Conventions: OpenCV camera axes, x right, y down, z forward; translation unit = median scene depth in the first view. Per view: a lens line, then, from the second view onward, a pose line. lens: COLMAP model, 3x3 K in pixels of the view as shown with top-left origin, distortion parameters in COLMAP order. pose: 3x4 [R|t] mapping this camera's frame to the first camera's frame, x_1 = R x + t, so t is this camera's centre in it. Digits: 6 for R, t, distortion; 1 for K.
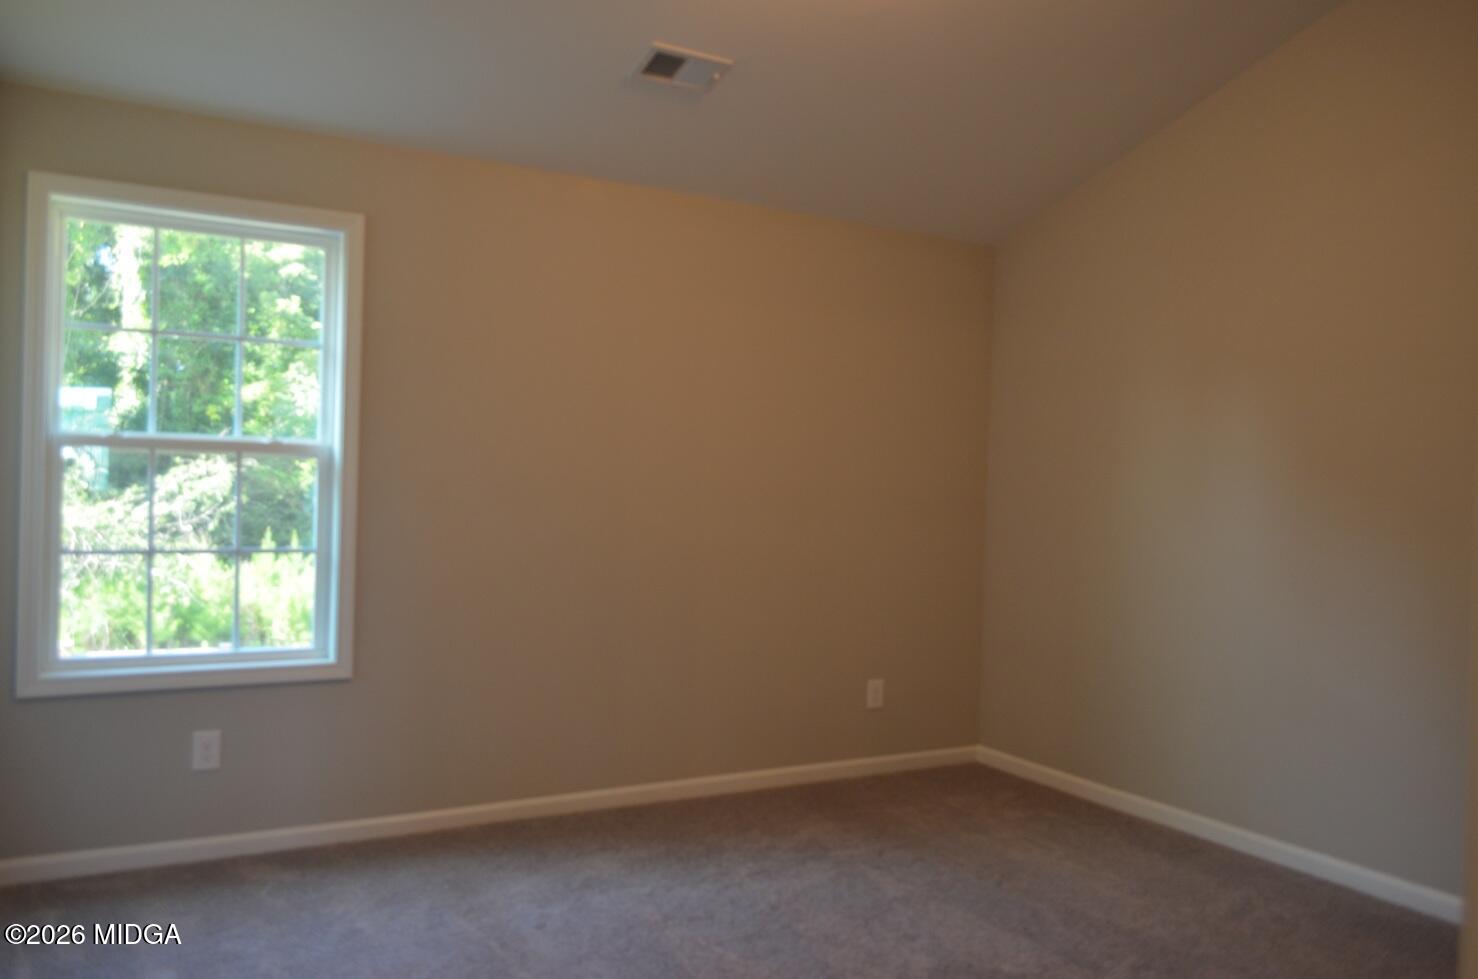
lens RADIAL K [[1101.6, 0, 738.5], [0, 1101.6, 512.4], [0, 0, 1]] dist [-0.002349, 0.000360]
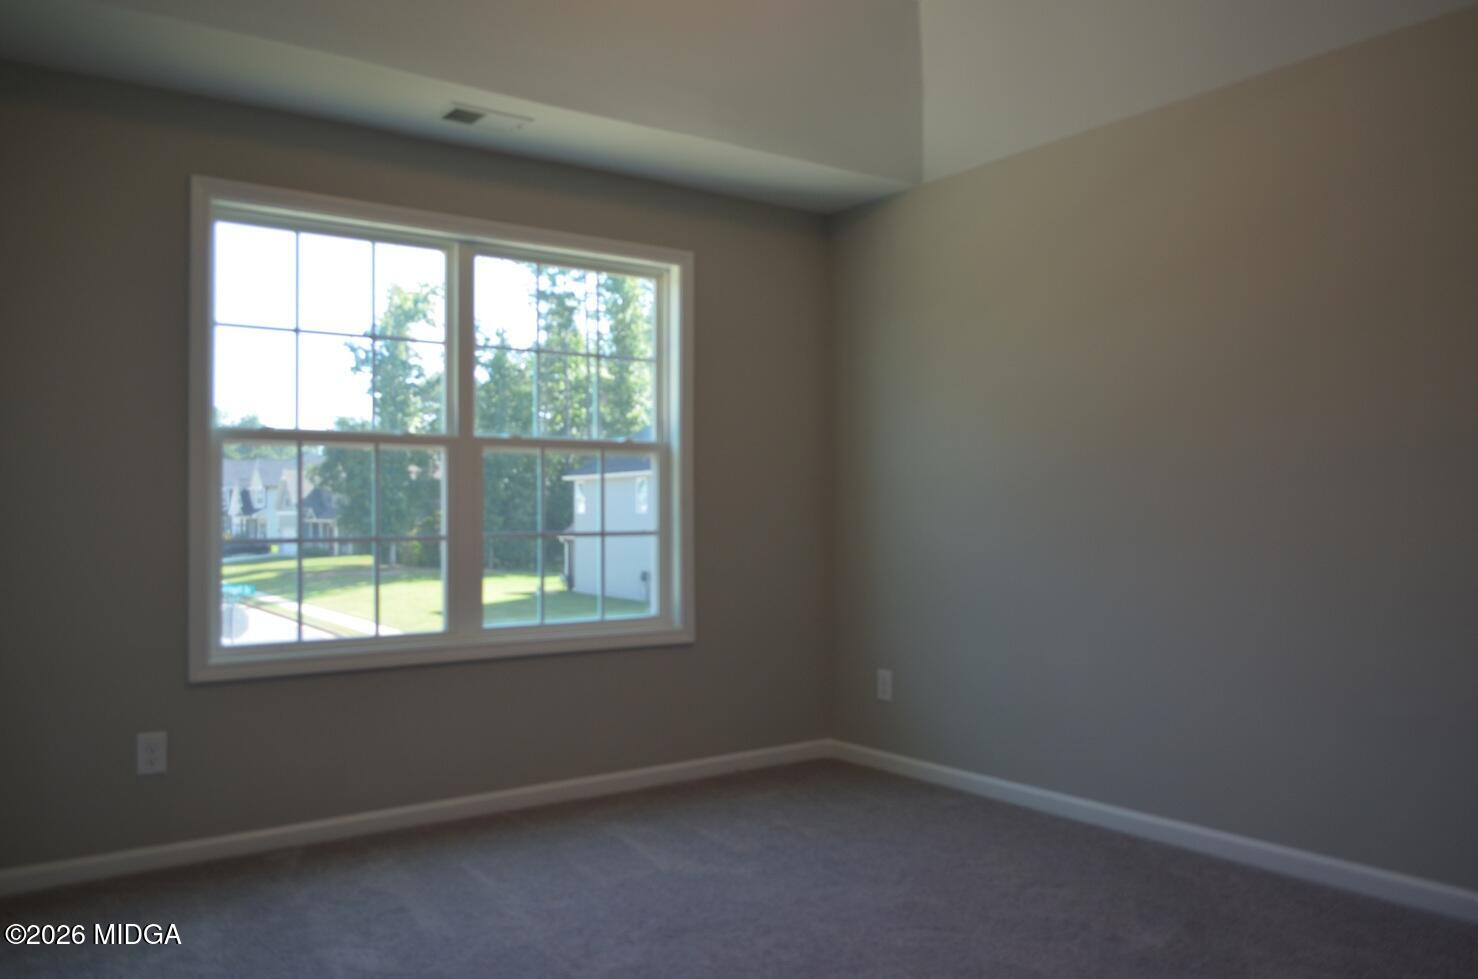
lens RADIAL K [[1157.9, 0, 739.0], [0, 1157.9, 489.5], [0, 0, 1]] dist [0.001673, 0.006303]
pose [[0.992843, -0.007826, 0.119173, -0.276368], [0.008592, 0.999946, -0.005909, -0.003301], [-0.119120, 0.006891, 0.992856, -0.153429]]
